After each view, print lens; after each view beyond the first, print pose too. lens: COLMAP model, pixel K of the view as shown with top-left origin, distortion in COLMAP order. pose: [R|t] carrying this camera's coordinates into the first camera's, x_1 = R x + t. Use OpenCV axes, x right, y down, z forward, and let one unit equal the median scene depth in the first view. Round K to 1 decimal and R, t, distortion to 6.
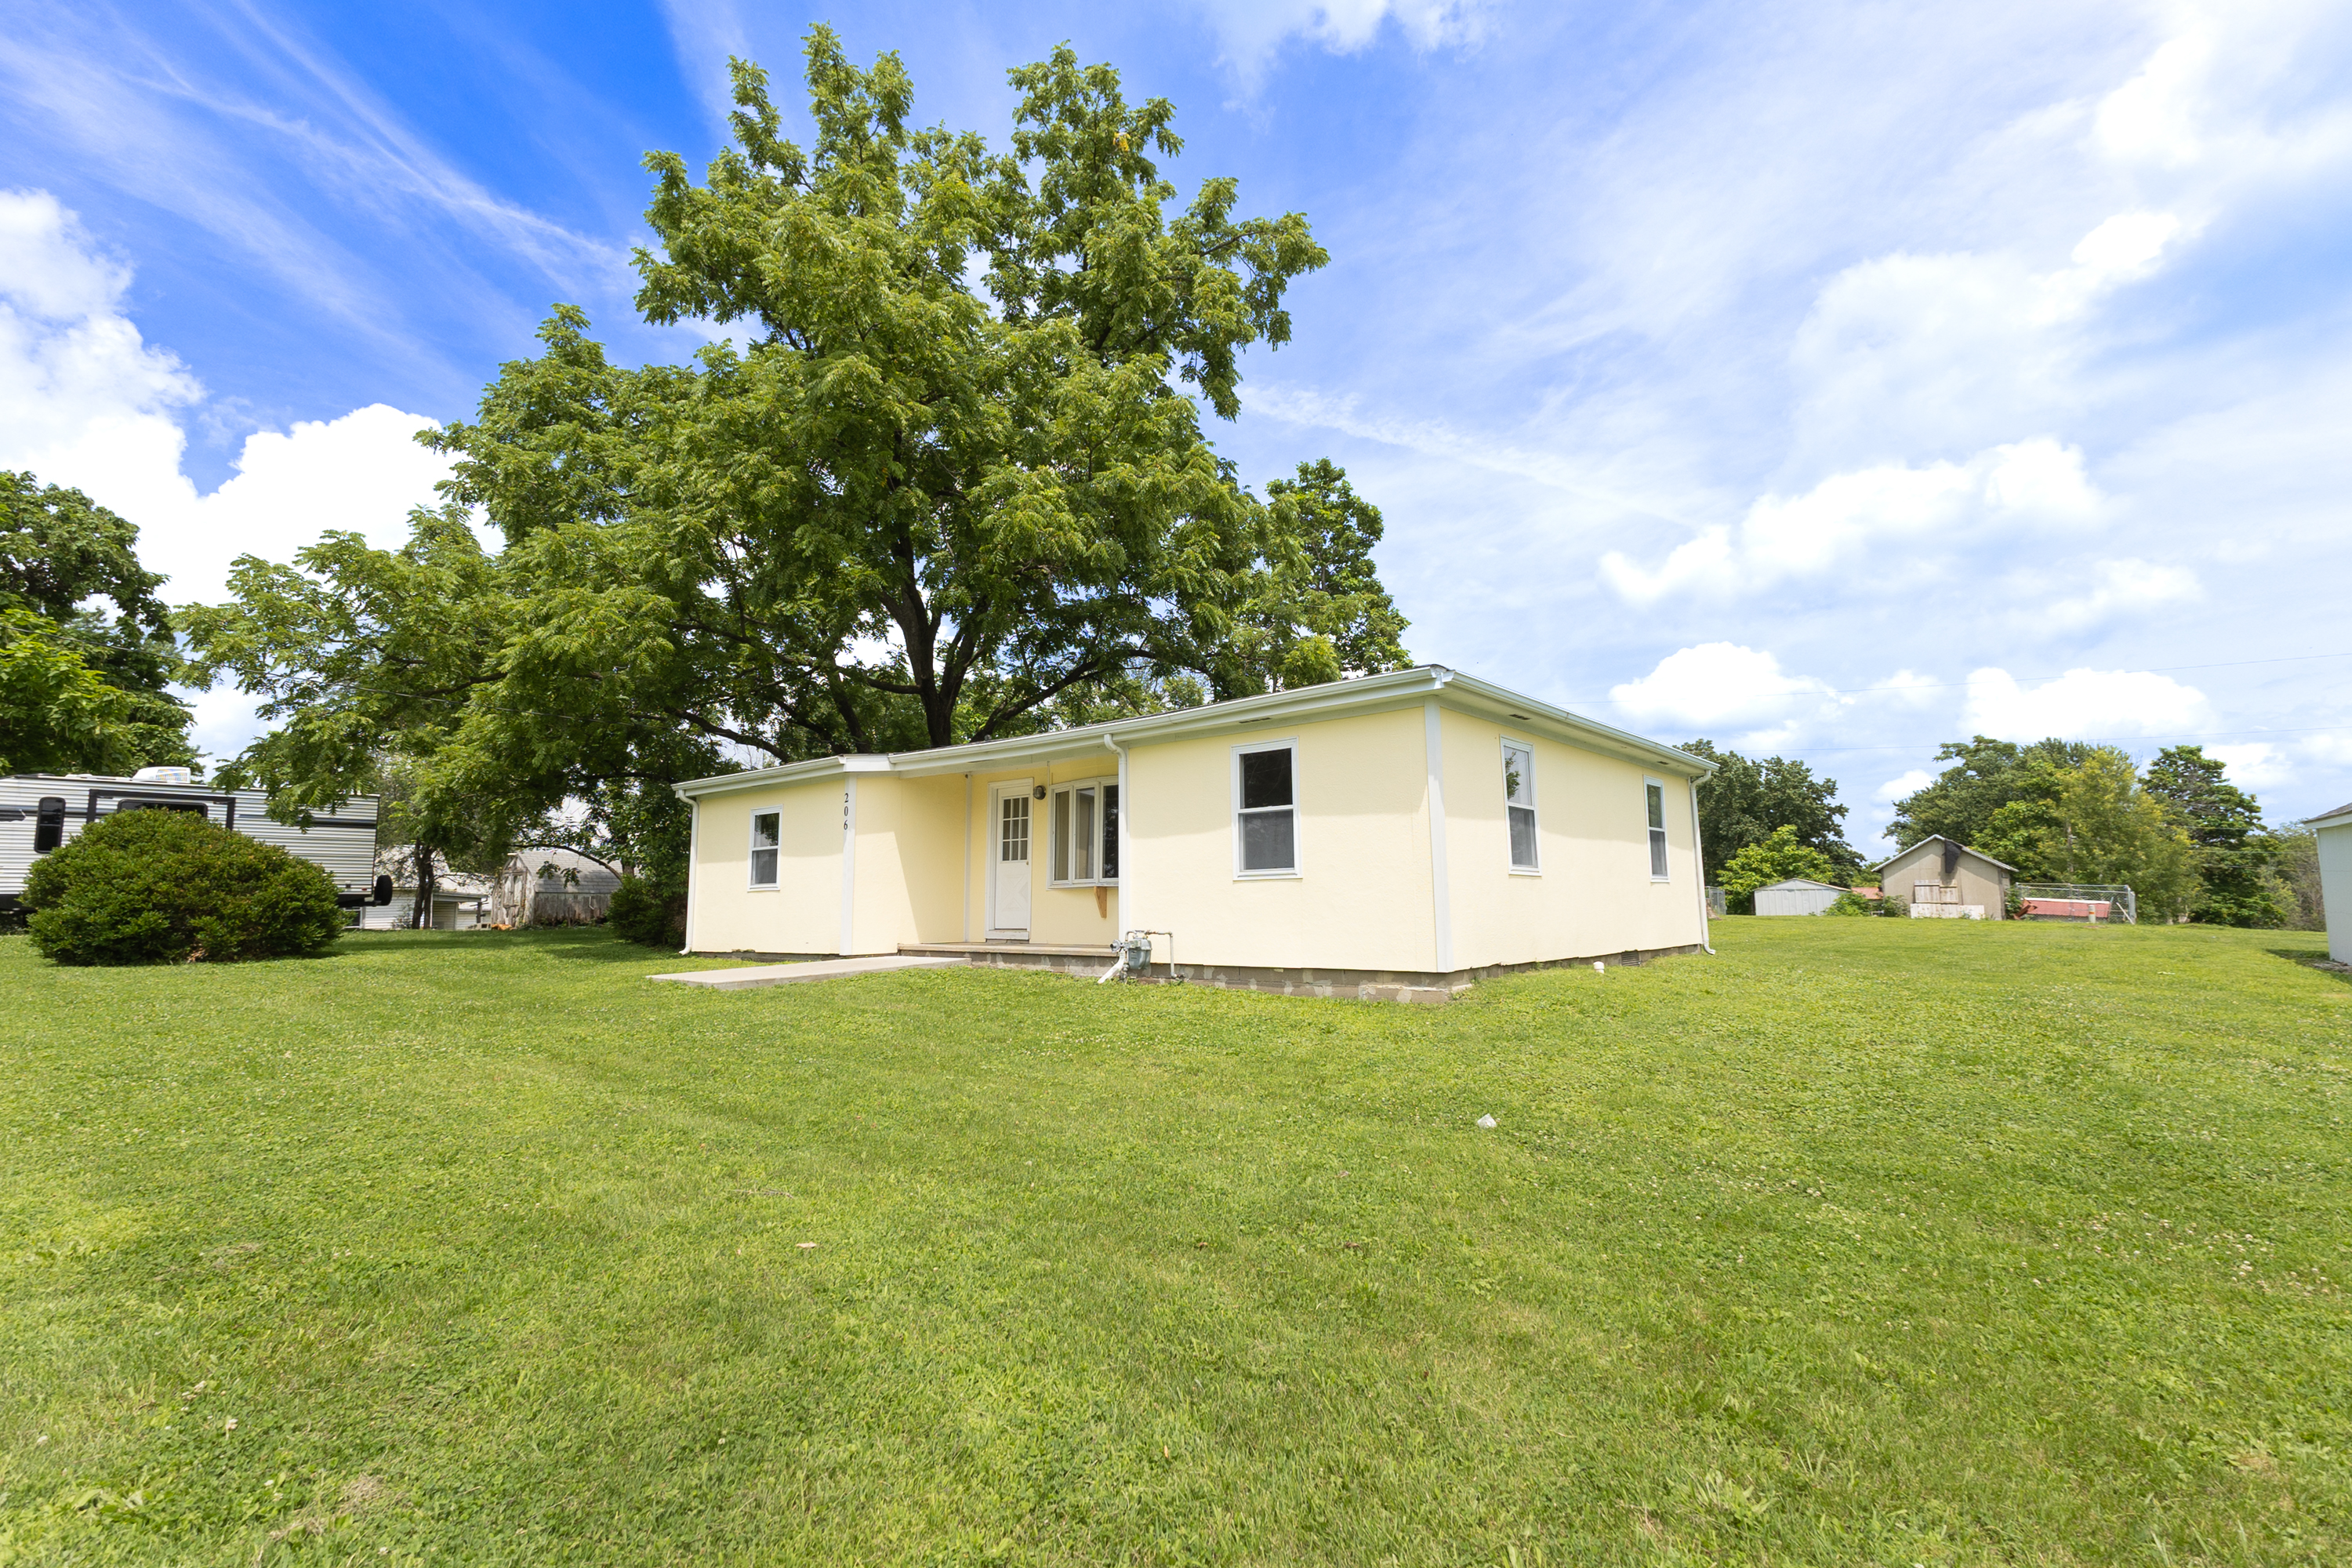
lens RADIAL K [[1083.6, 0, 1170.3], [0, 1083.6, 788.7], [0, 0, 1]] dist [0.004052, -0.000104]
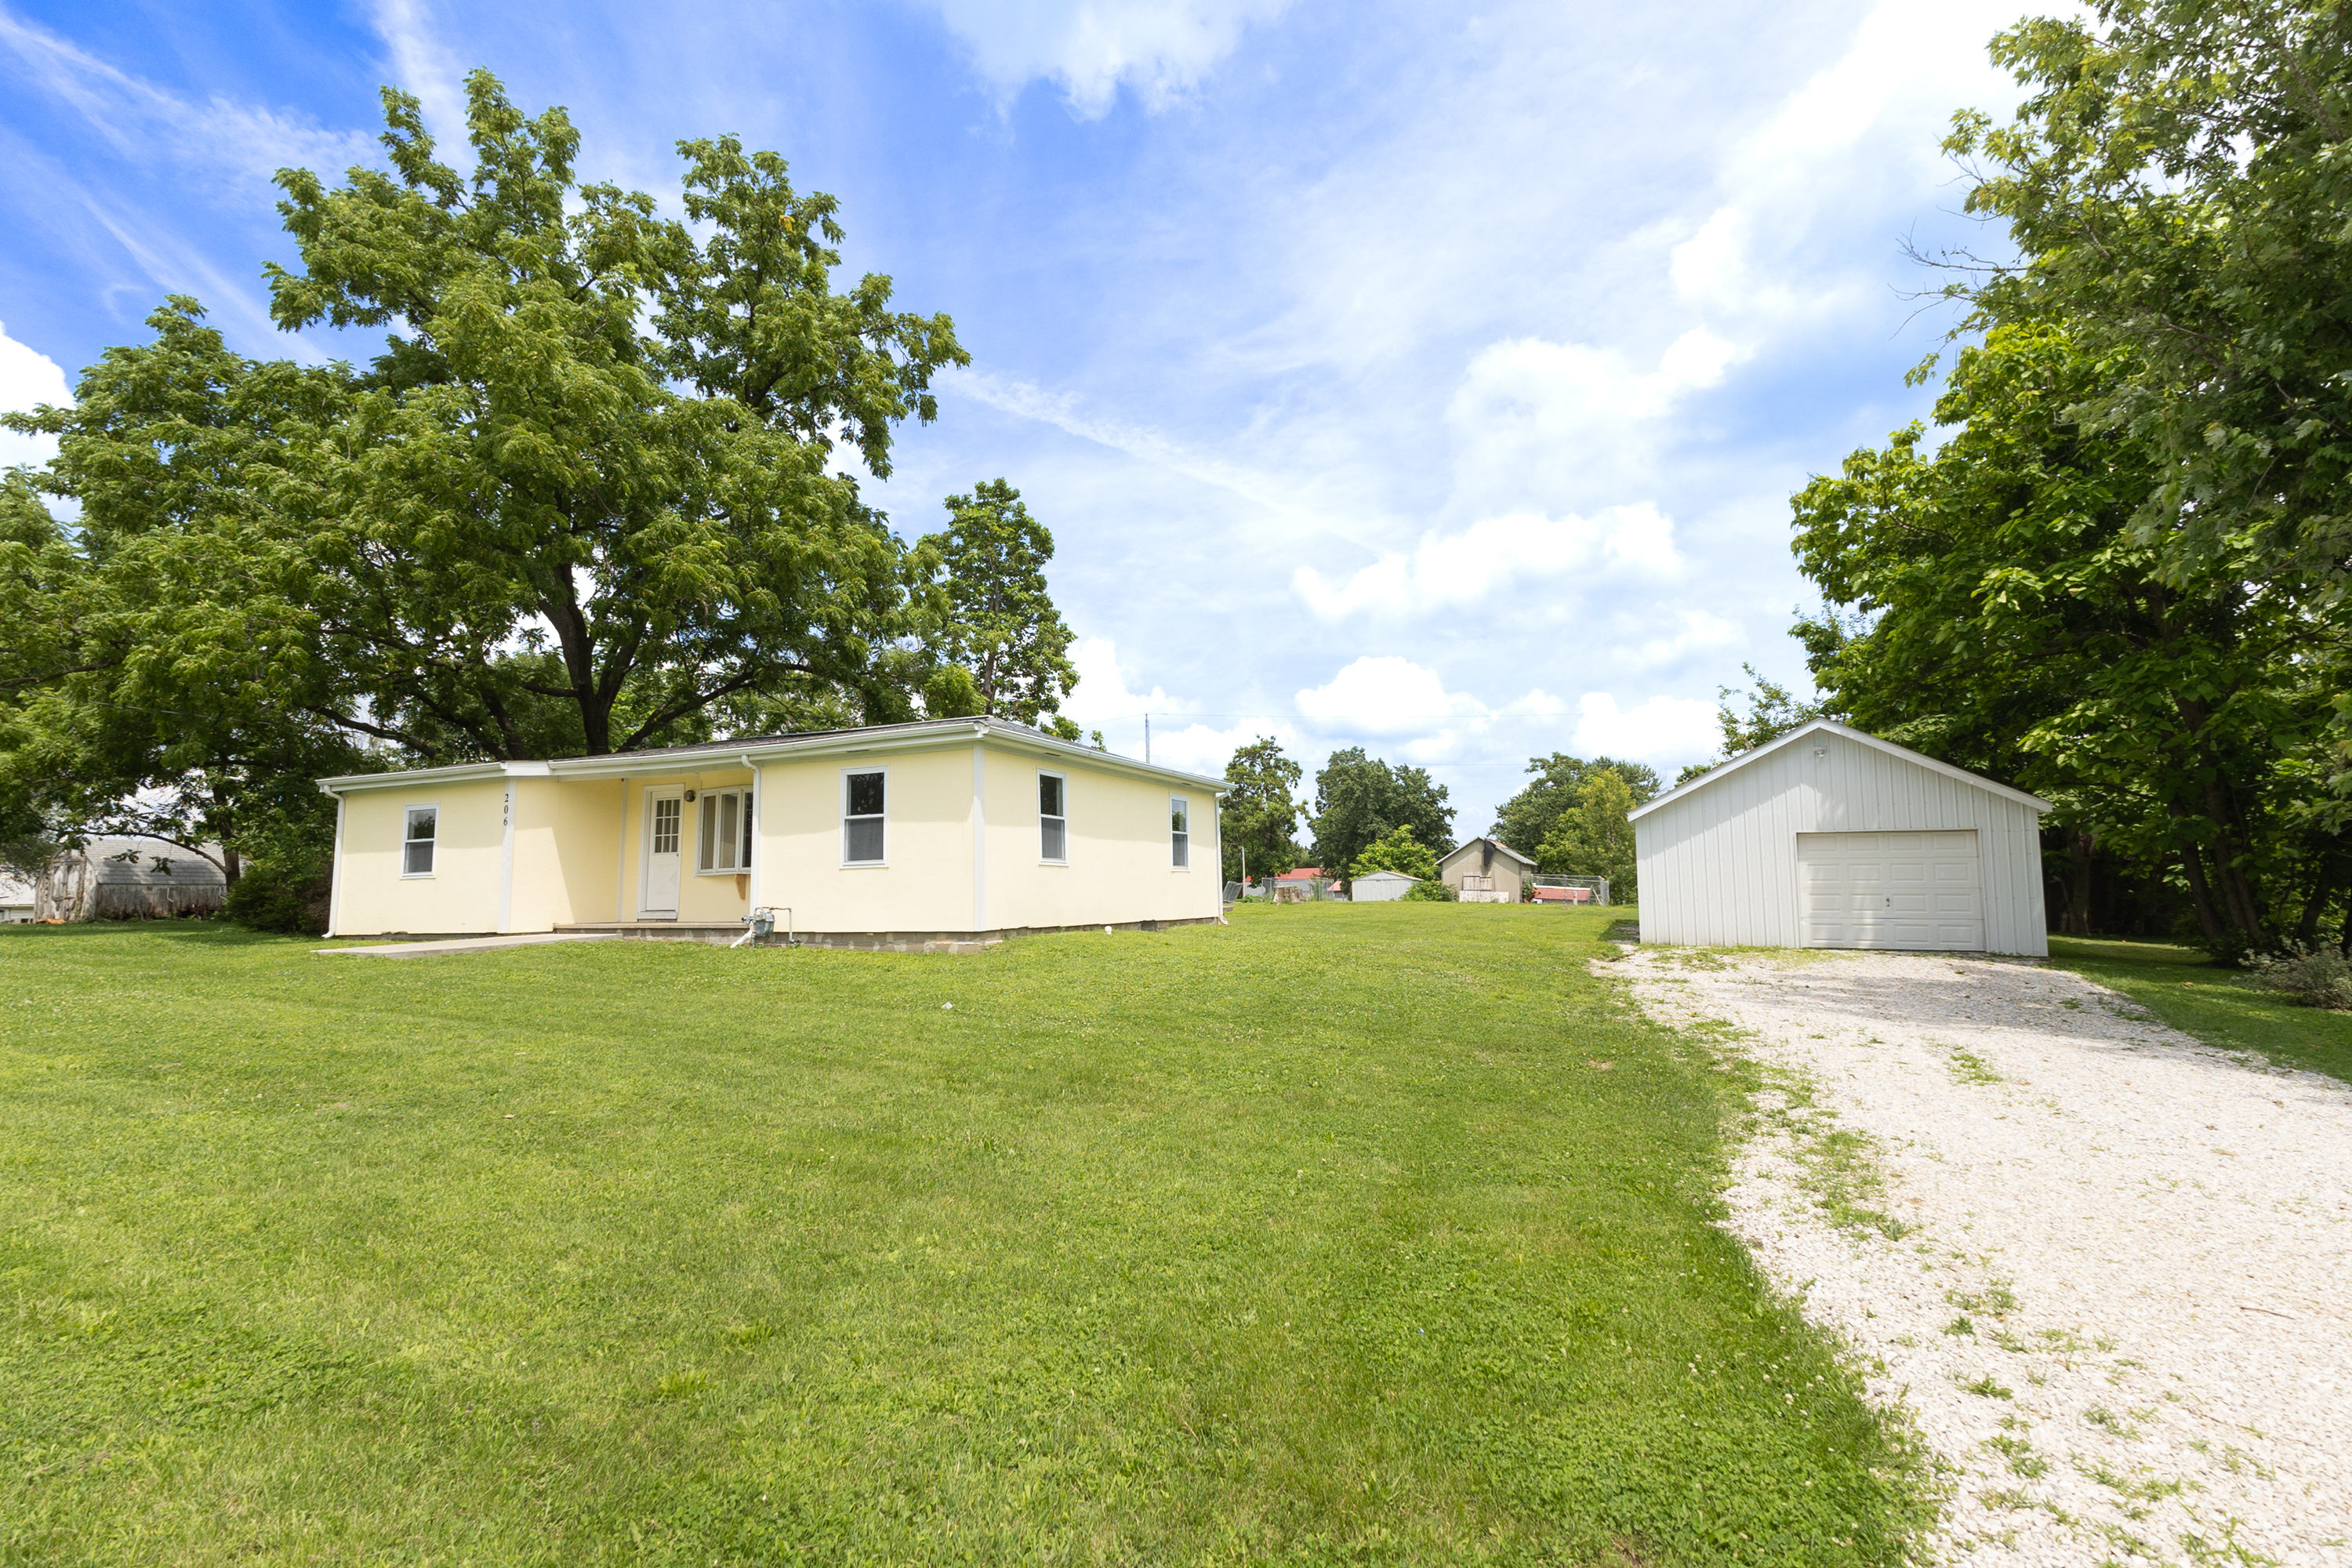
lens RADIAL K [[1083.6, 0, 1226.8], [0, 1083.6, 796.4], [0, 0, 1]] dist [0.004052, -0.000104]
pose [[0.949916, 0.022509, 0.311693, 0.046741], [-0.027141, 0.999576, 0.010531, -0.016830], [-0.311324, -0.018463, 0.950125, -0.218449]]
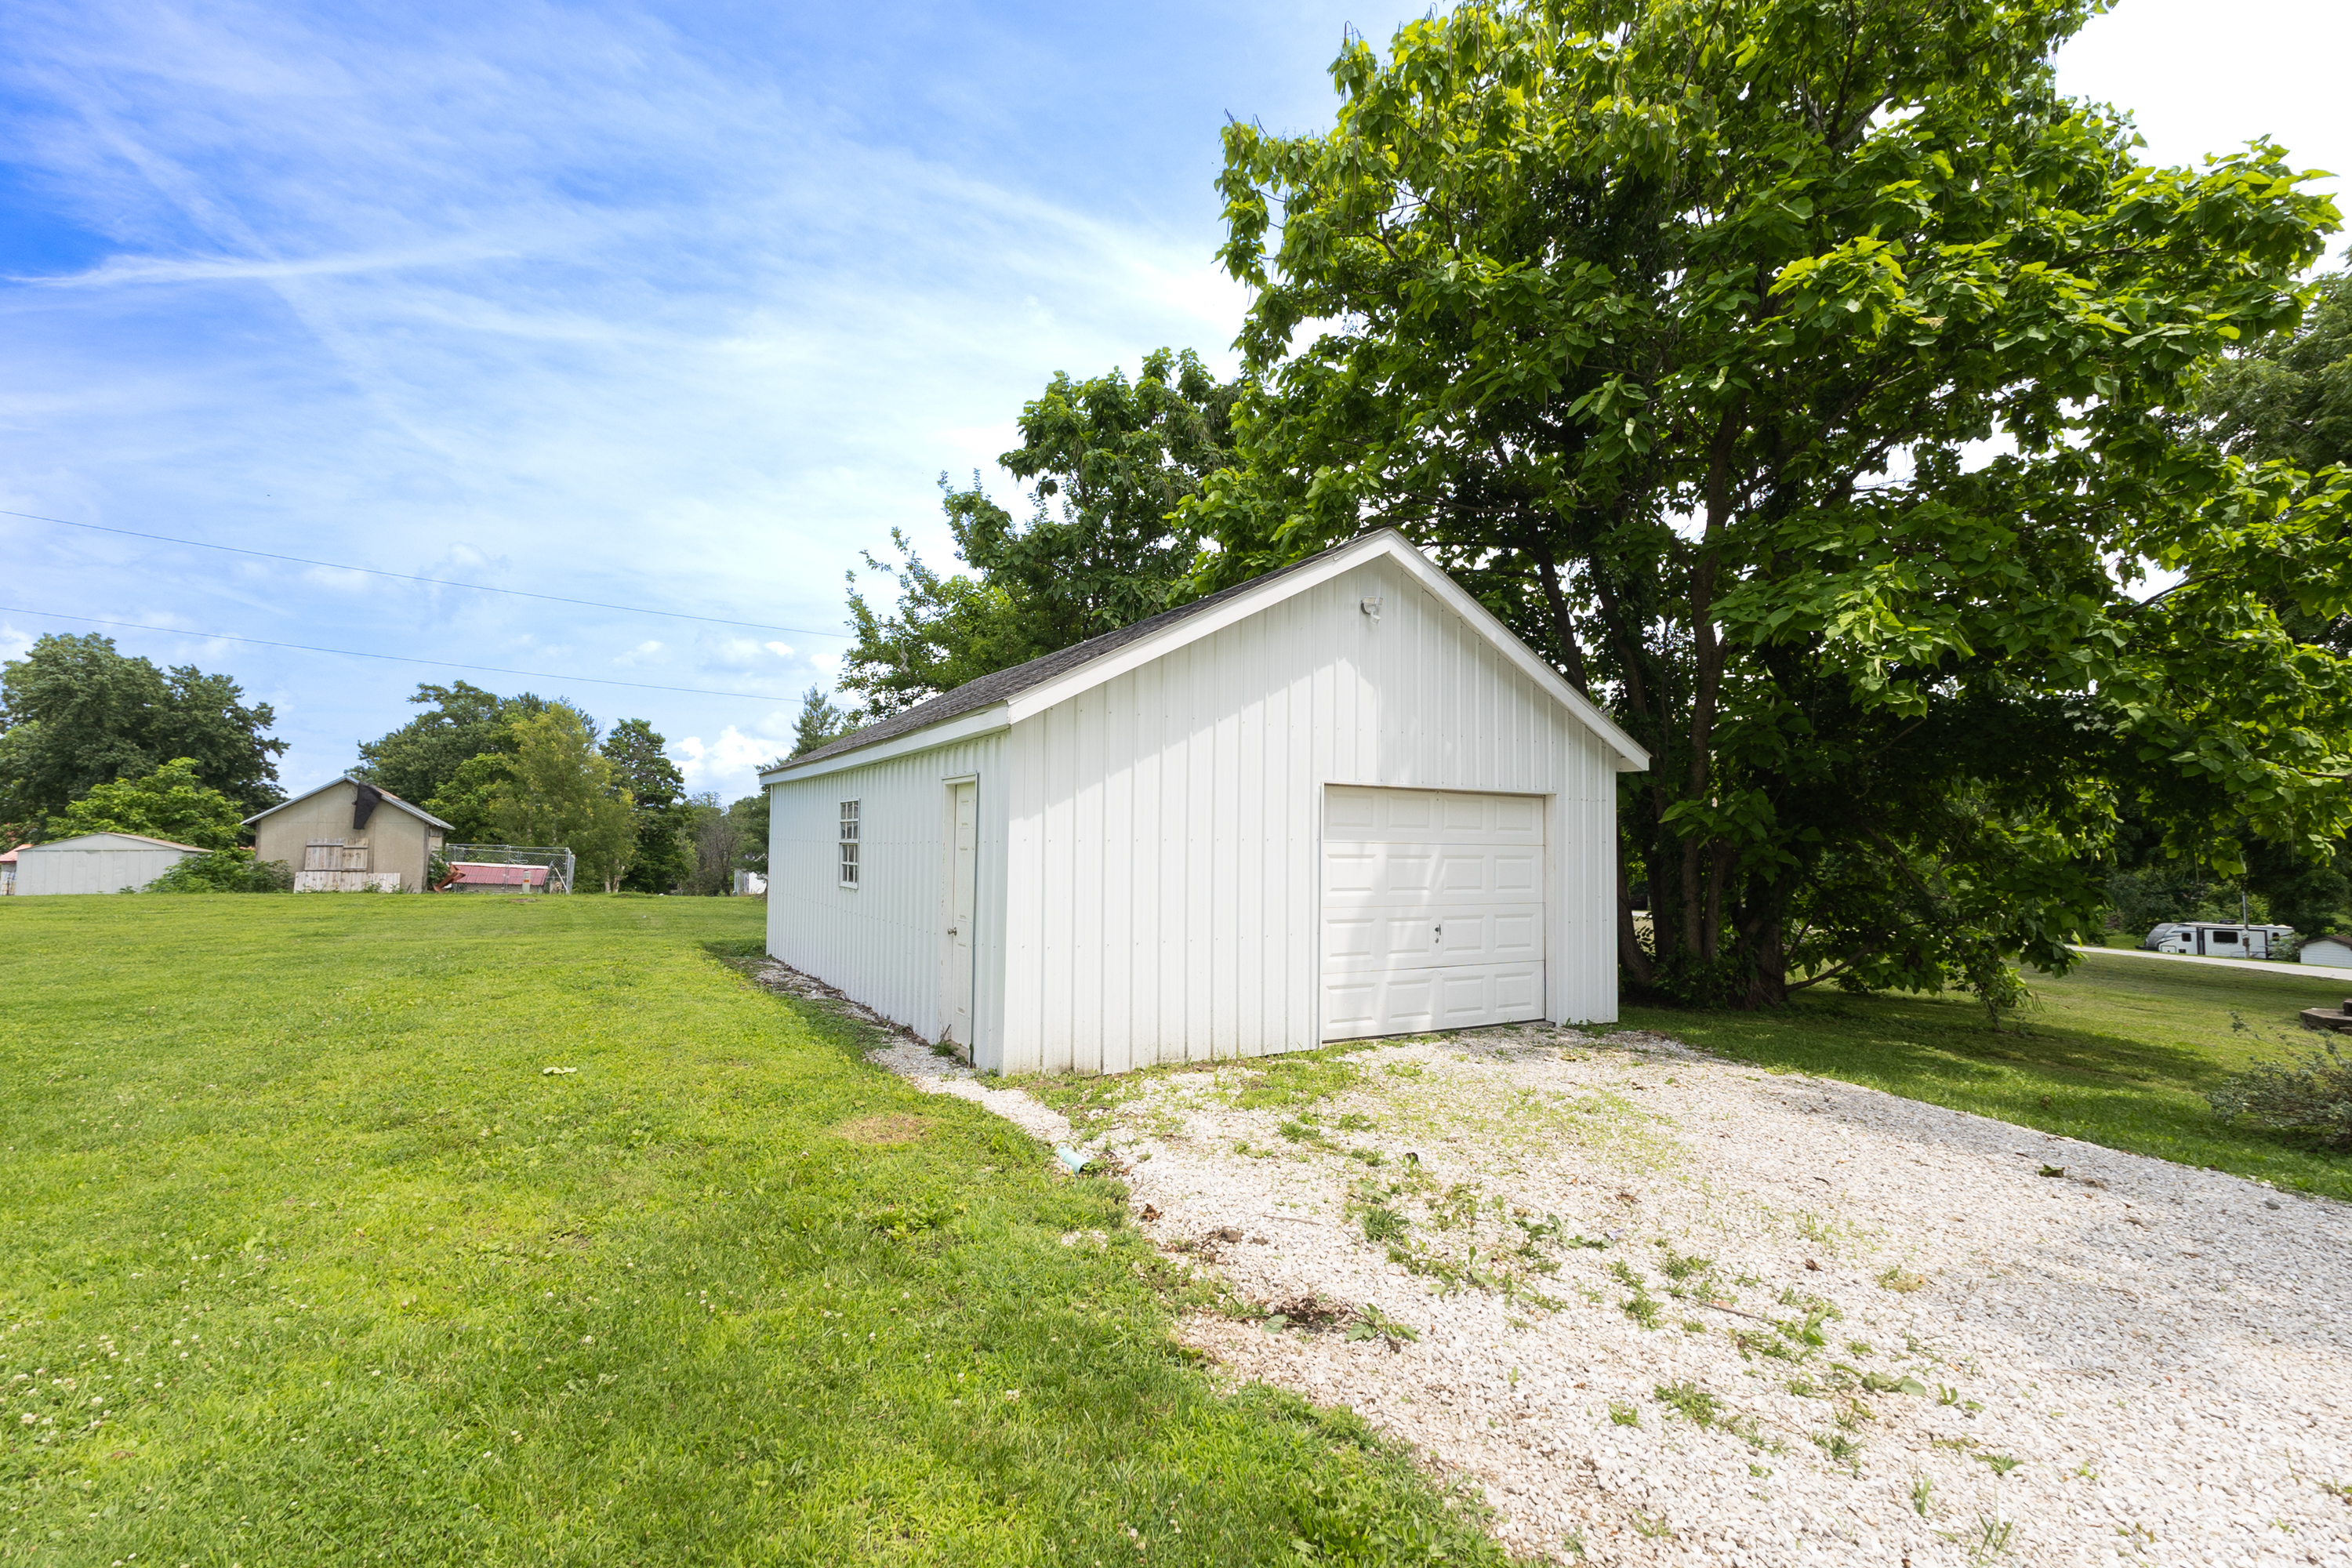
lens RADIAL K [[1083.6, 0, 1182.4], [0, 1083.6, 787.9], [0, 0, 1]] dist [0.004052, -0.000104]
pose [[0.341167, 0.058953, 0.938152, 0.396569], [-0.097730, 0.994847, -0.026975, 0.028808], [-0.934909, -0.082483, 0.345171, 0.417792]]
